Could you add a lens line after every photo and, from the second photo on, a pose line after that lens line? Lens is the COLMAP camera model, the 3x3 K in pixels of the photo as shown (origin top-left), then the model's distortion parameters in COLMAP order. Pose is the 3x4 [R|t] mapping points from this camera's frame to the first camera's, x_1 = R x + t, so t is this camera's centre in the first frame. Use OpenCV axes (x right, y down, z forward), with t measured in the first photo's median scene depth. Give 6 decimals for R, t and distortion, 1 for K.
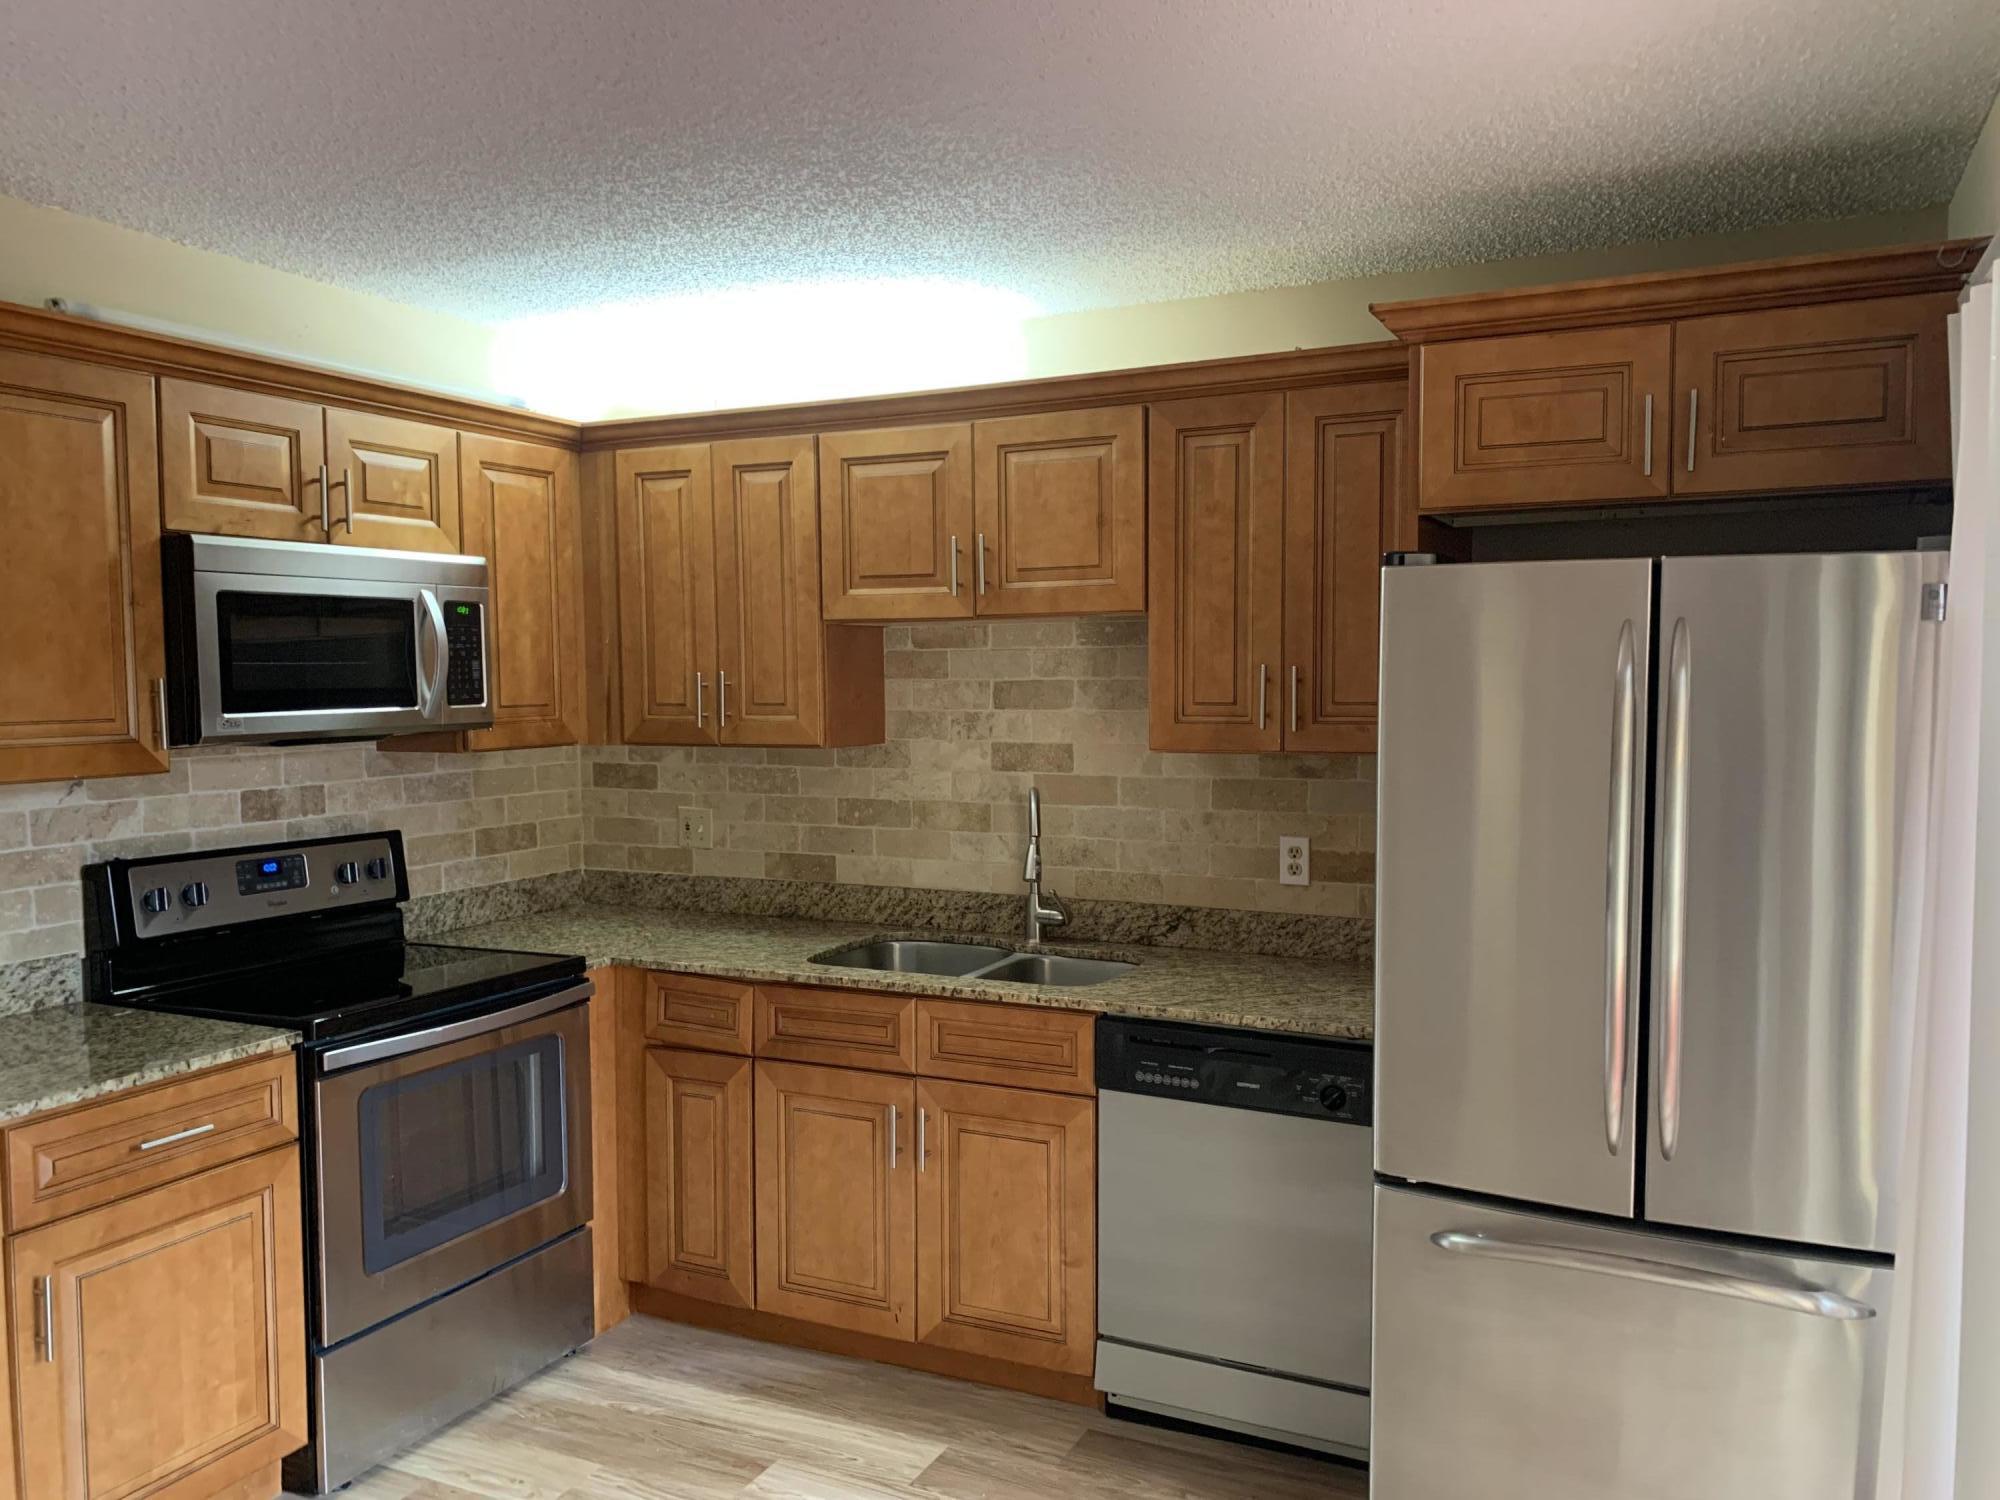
lens RADIAL K [[1501.4, 0, 1002.8], [0, 1501.4, 765.3], [0, 0, 1]] dist [0.179958, -0.471324]
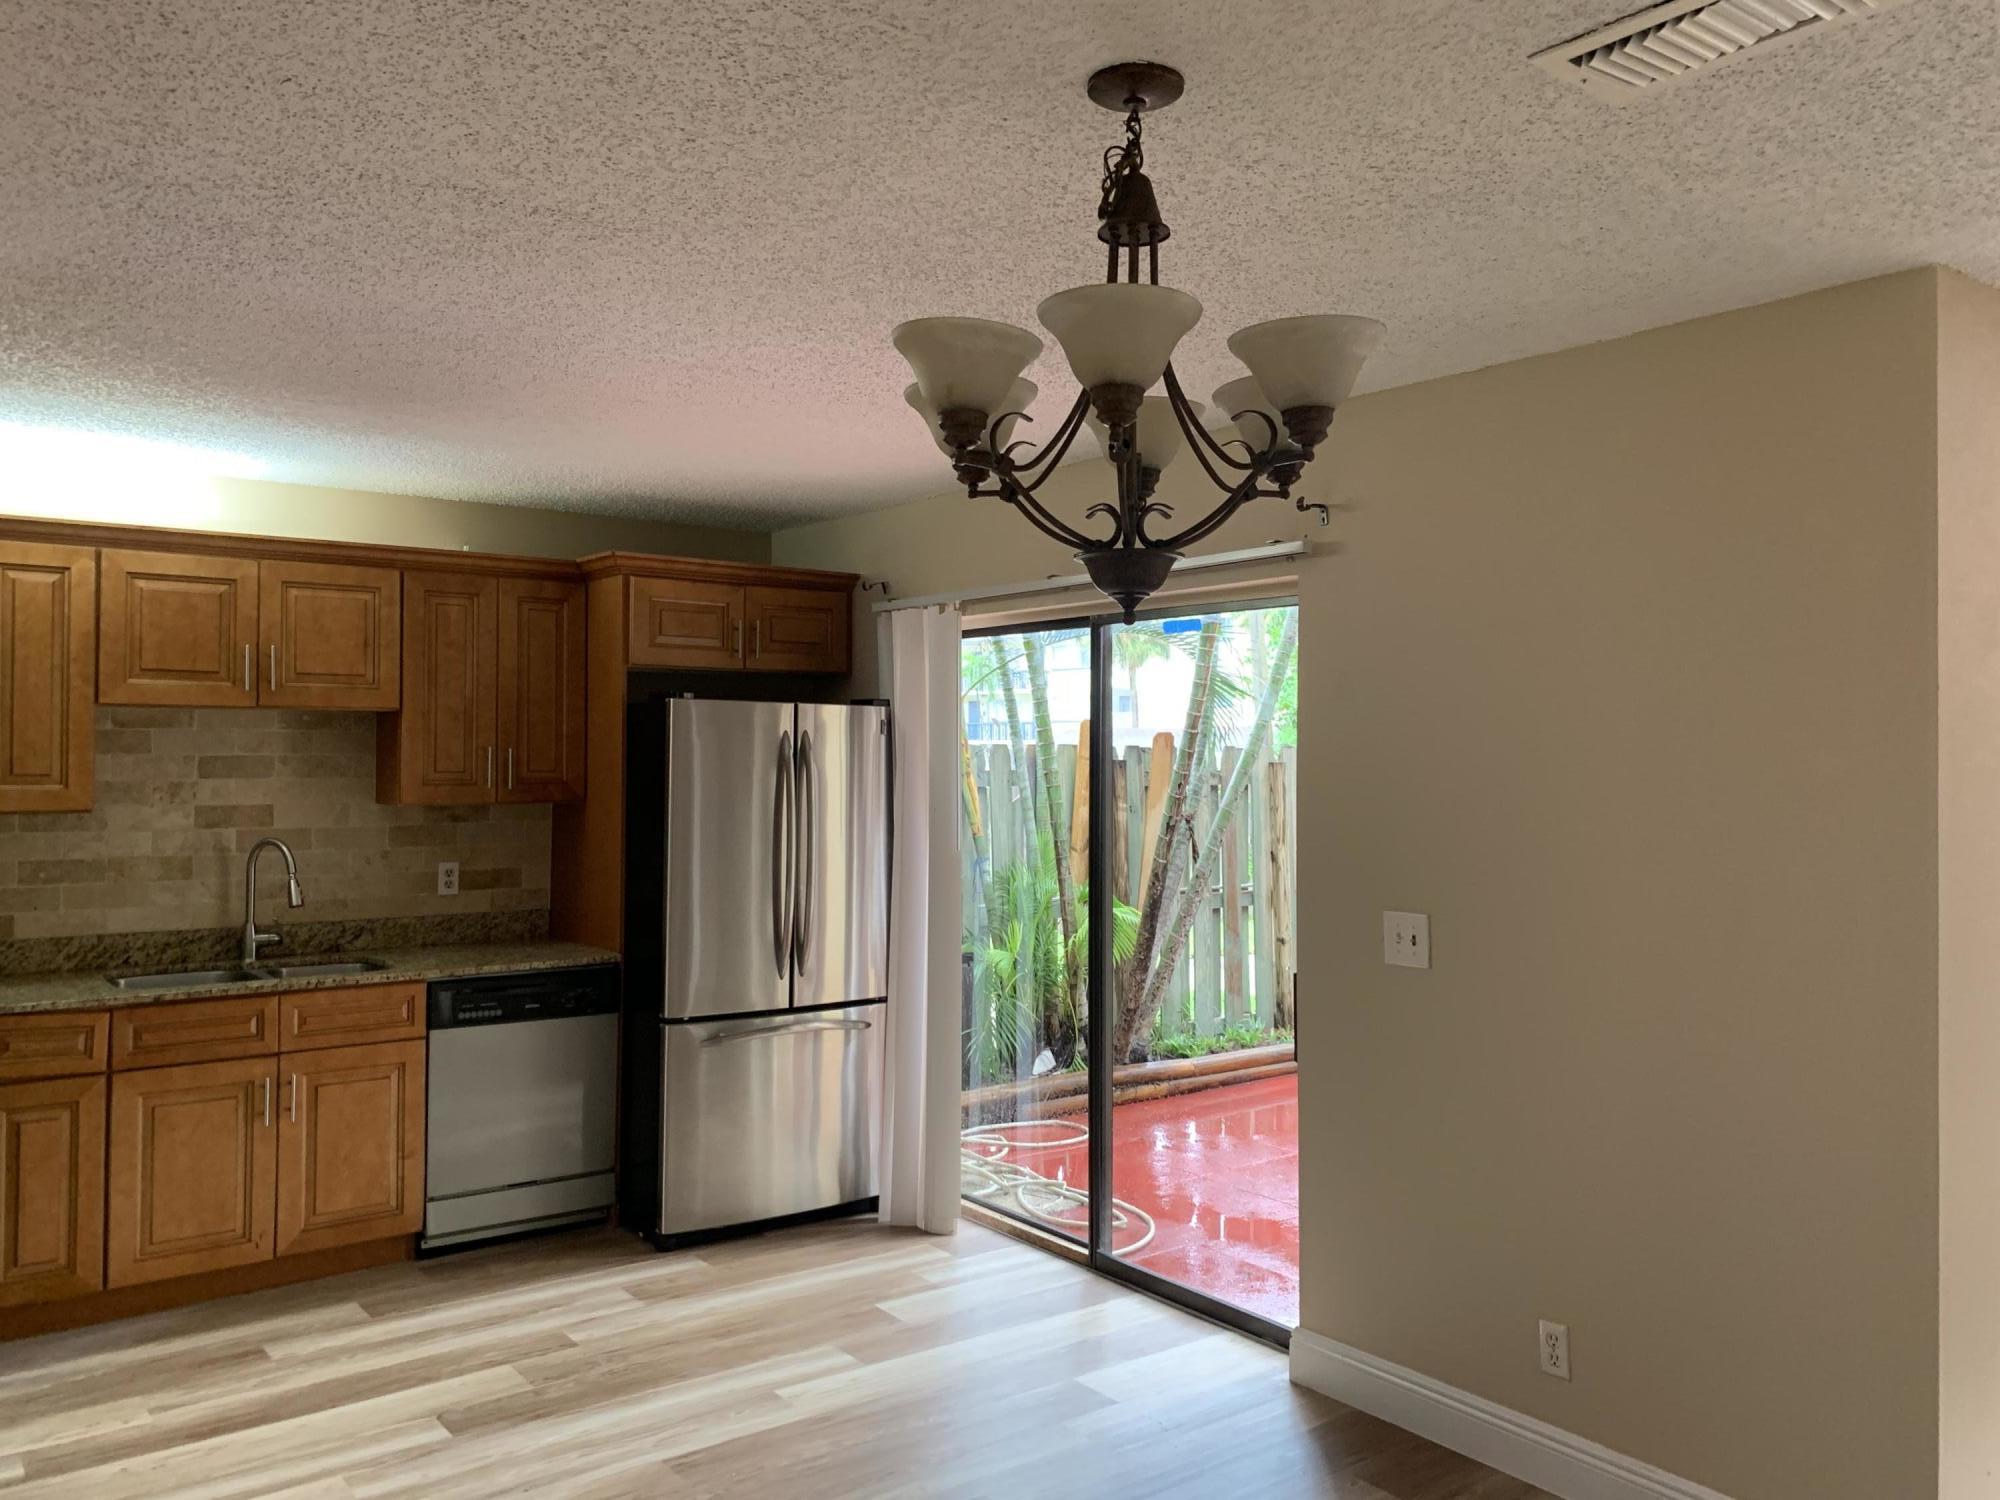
lens RADIAL K [[1521.9, 0, 1000.0], [0, 1521.9, 750.0], [0, 0, 1]] dist [-0.000873, -0.003279]
pose [[0.452652, 0.011519, 0.891613, -0.866659], [0.047740, 0.998169, -0.037132, 0.017901], [-0.890408, 0.059374, 0.451273, -0.159813]]
